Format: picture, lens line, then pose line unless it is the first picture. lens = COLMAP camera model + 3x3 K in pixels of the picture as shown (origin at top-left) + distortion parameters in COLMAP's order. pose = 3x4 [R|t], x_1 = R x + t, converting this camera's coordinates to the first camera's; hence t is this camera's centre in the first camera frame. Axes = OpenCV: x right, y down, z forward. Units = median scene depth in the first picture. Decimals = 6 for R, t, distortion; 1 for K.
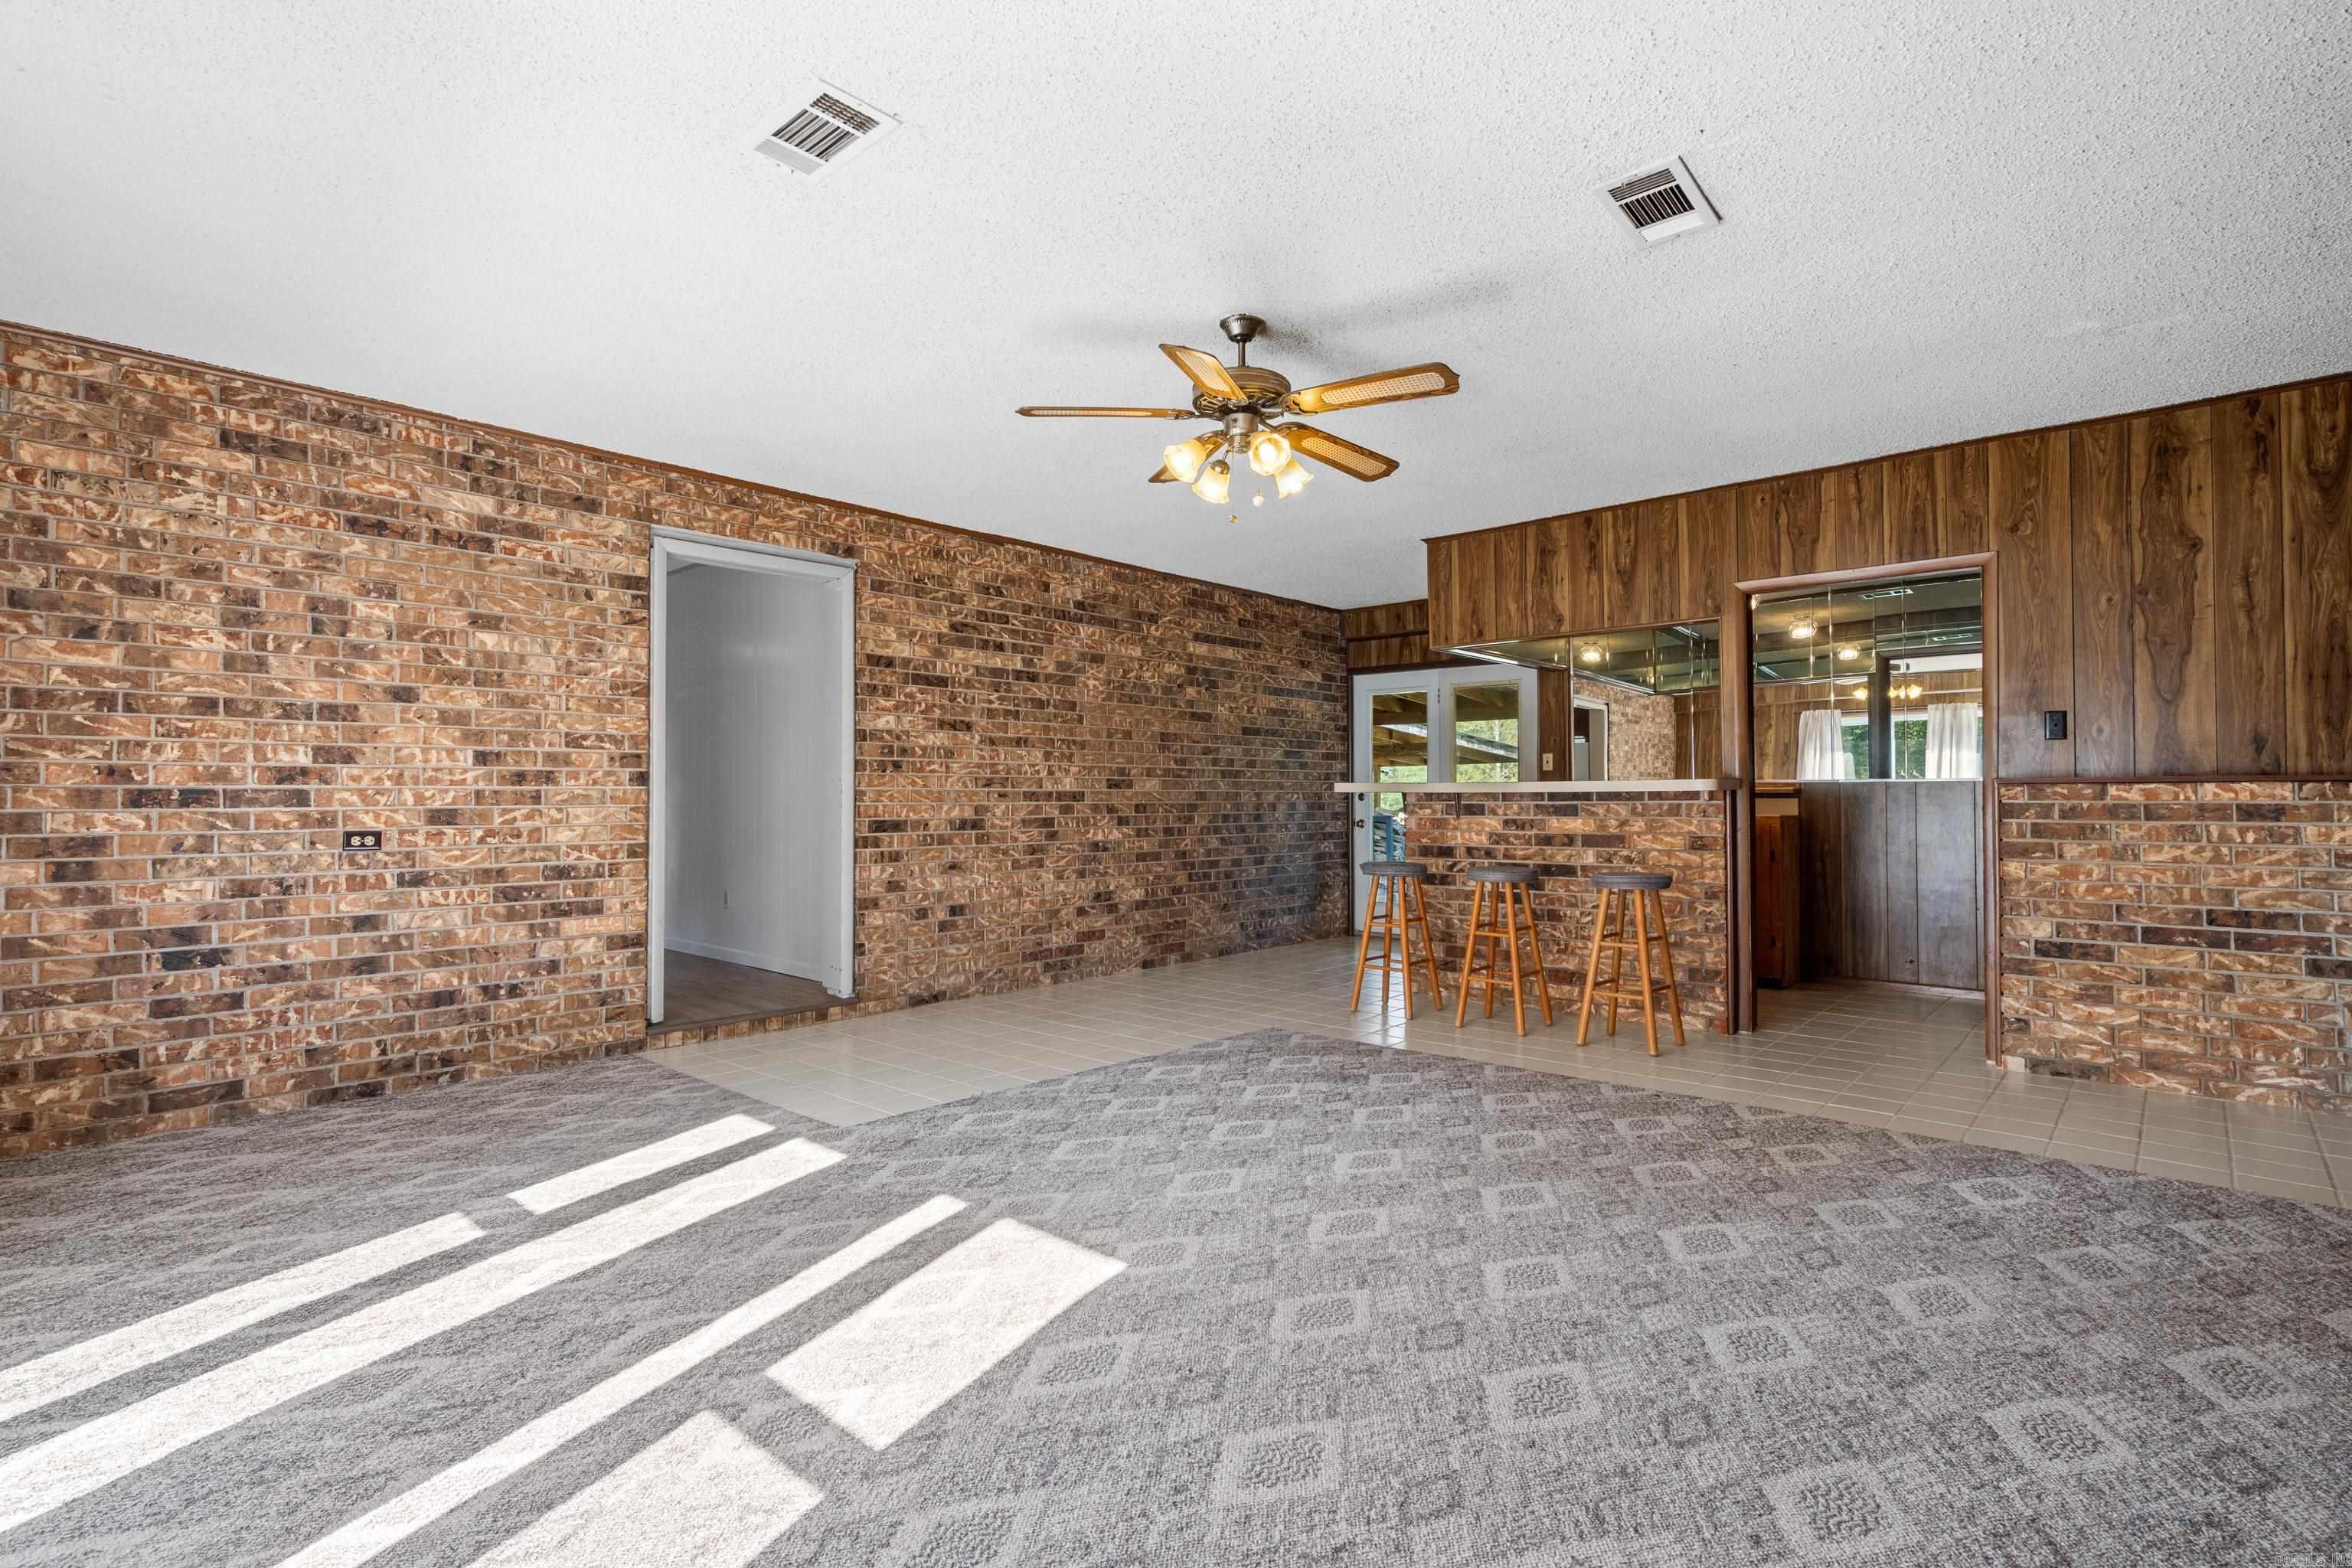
lens RADIAL K [[1114.1, 0, 1165.4], [0, 1114.1, 777.1], [0, 0, 1]] dist [-0.003517, 0.000086]
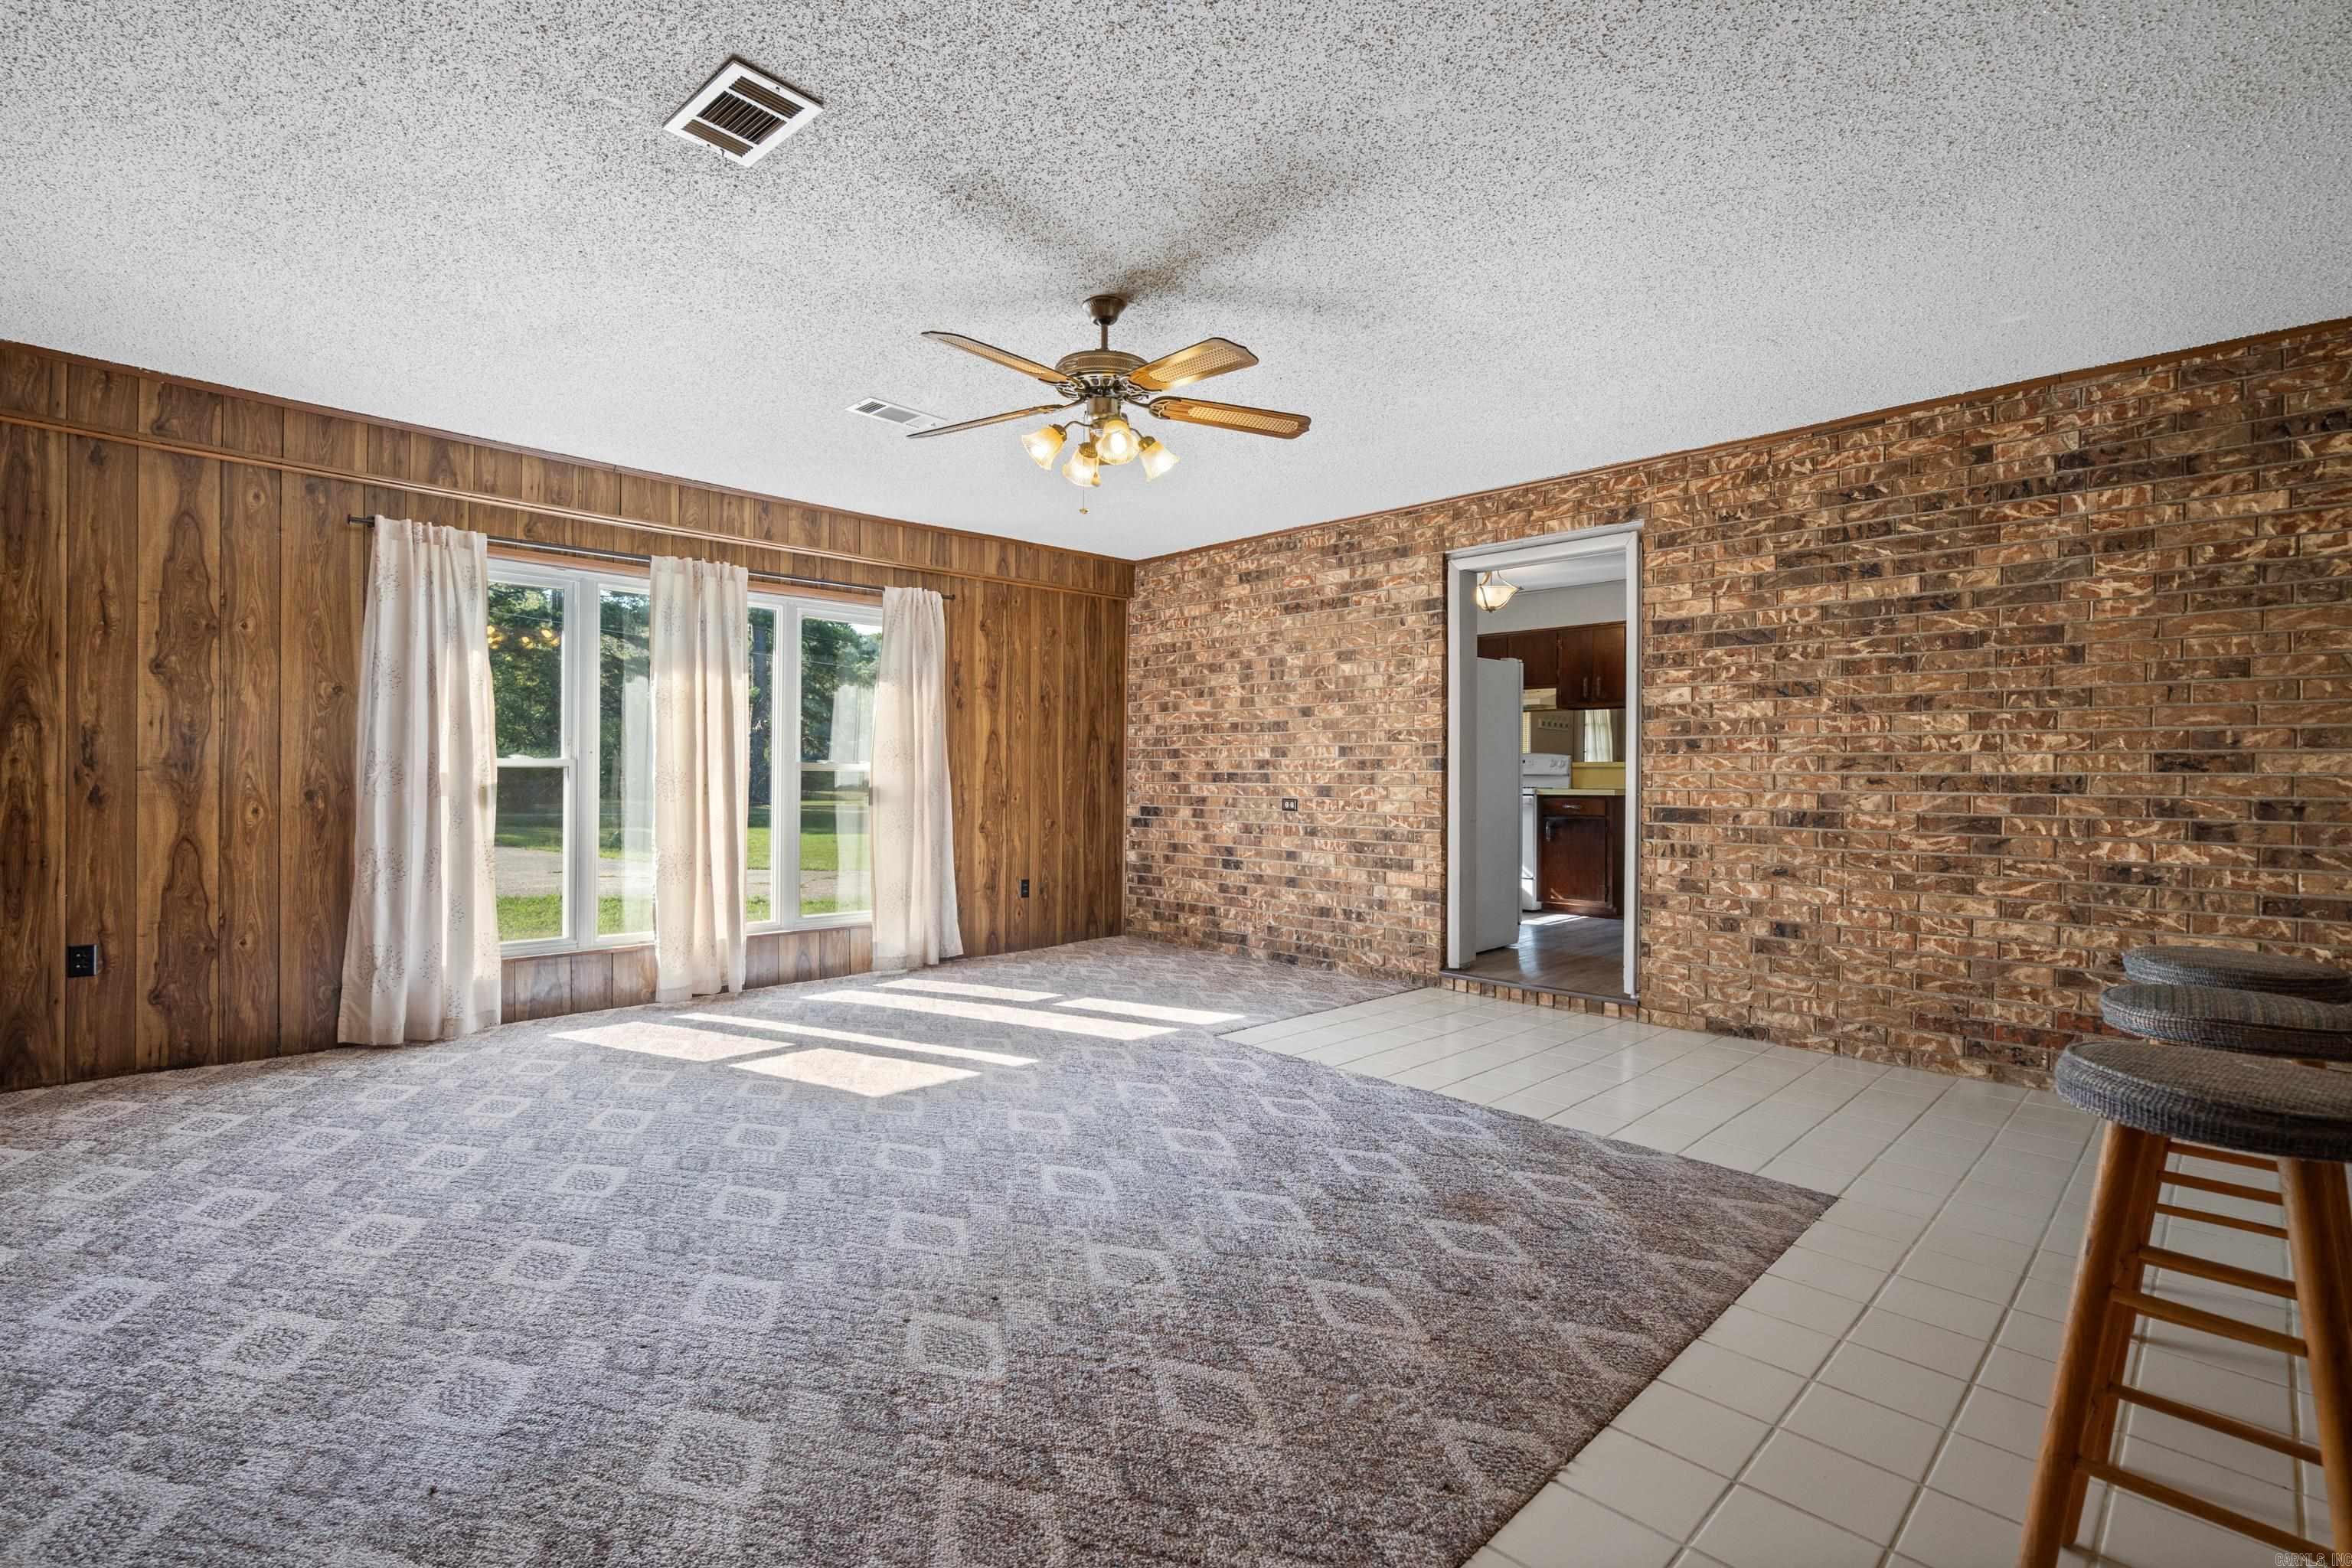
lens RADIAL K [[1078.3, 0, 1176.0], [0, 1078.3, 784.0], [0, 0, 1]] dist [-0.003165, 0.001049]
pose [[-0.045114, 0.010367, -0.998928, 0.716546], [0.011150, 0.999889, 0.009874, 0.008302], [0.998920, -0.010693, -0.045225, 0.764427]]
